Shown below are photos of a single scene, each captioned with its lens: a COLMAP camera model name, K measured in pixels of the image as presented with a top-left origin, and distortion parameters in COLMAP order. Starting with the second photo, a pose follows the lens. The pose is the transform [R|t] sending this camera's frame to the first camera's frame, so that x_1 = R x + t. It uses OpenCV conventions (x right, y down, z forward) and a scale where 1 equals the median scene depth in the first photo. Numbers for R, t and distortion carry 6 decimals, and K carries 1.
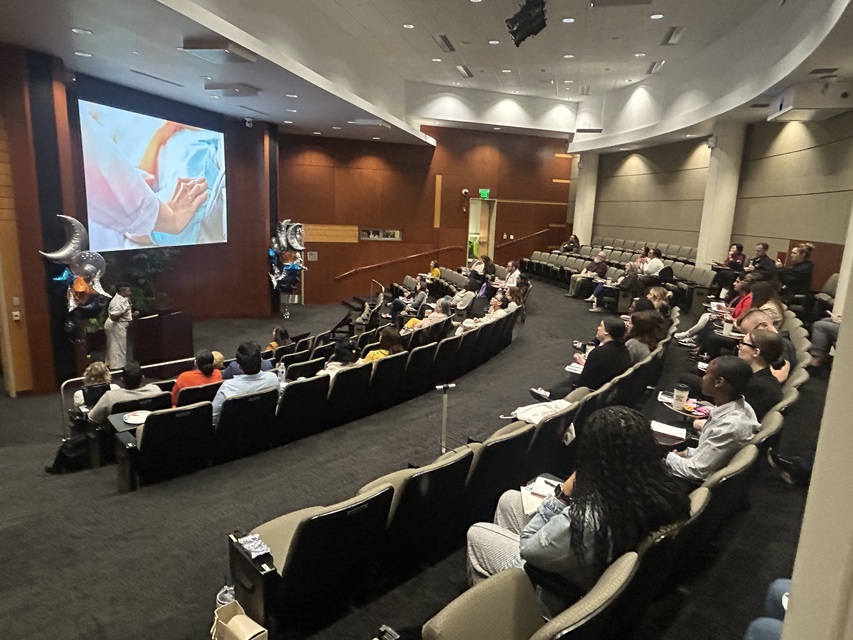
lens RADIAL K [[556.7, 0, 426.5], [0, 556.7, 320.0], [0, 0, 1]] dist [0.000499, -0.003788]
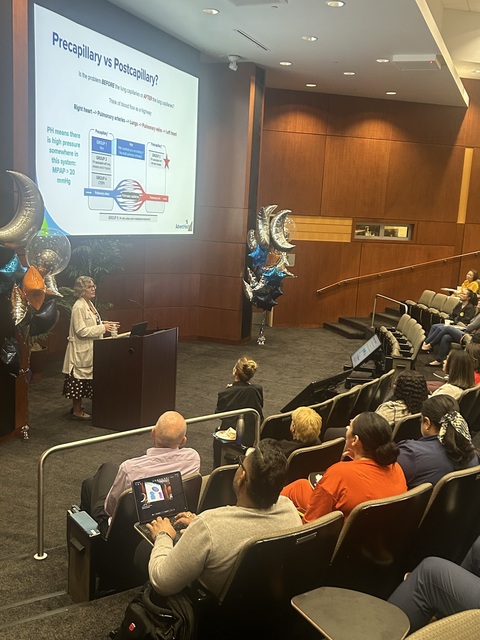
lens RADIAL K [[668.0, 0, 240.0], [0, 668.0, 320.0], [0, 0, 1]] dist [0.108846, -0.201586]
pose [[0.989693, 0.035662, -0.138692, -0.165238], [-0.041742, 0.998279, -0.041178, 0.001332], [0.136985, 0.046543, 0.989479, 0.161010]]
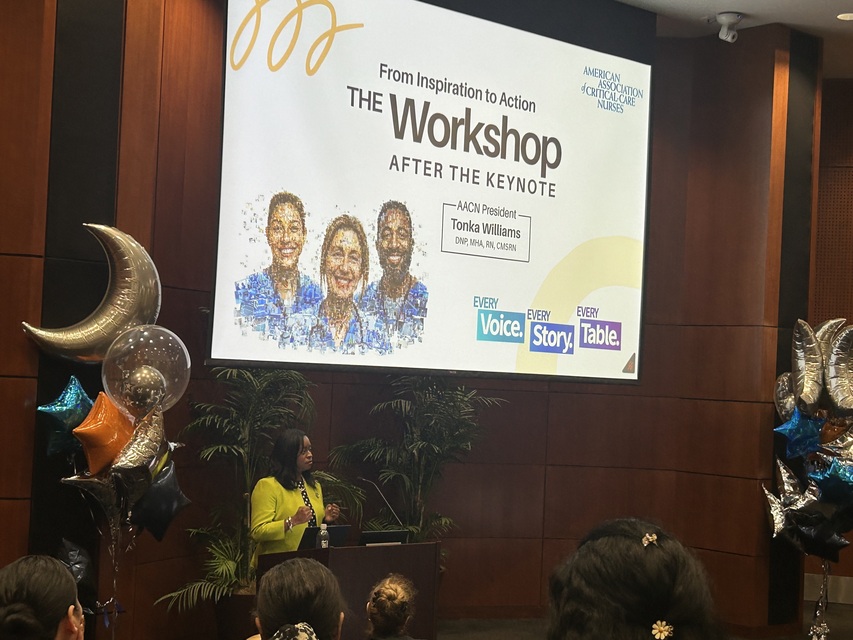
lens RADIAL K [[1408.0, 0, 431.5], [0, 1408.0, 337.9], [0, 0, 1]] dist [0.137987, -0.208516]
pose [[0.828391, -0.017793, -0.559868, 0.009062], [-0.122379, 0.969601, -0.211888, 0.026211], [0.546619, 0.244042, 0.801031, 0.239702]]
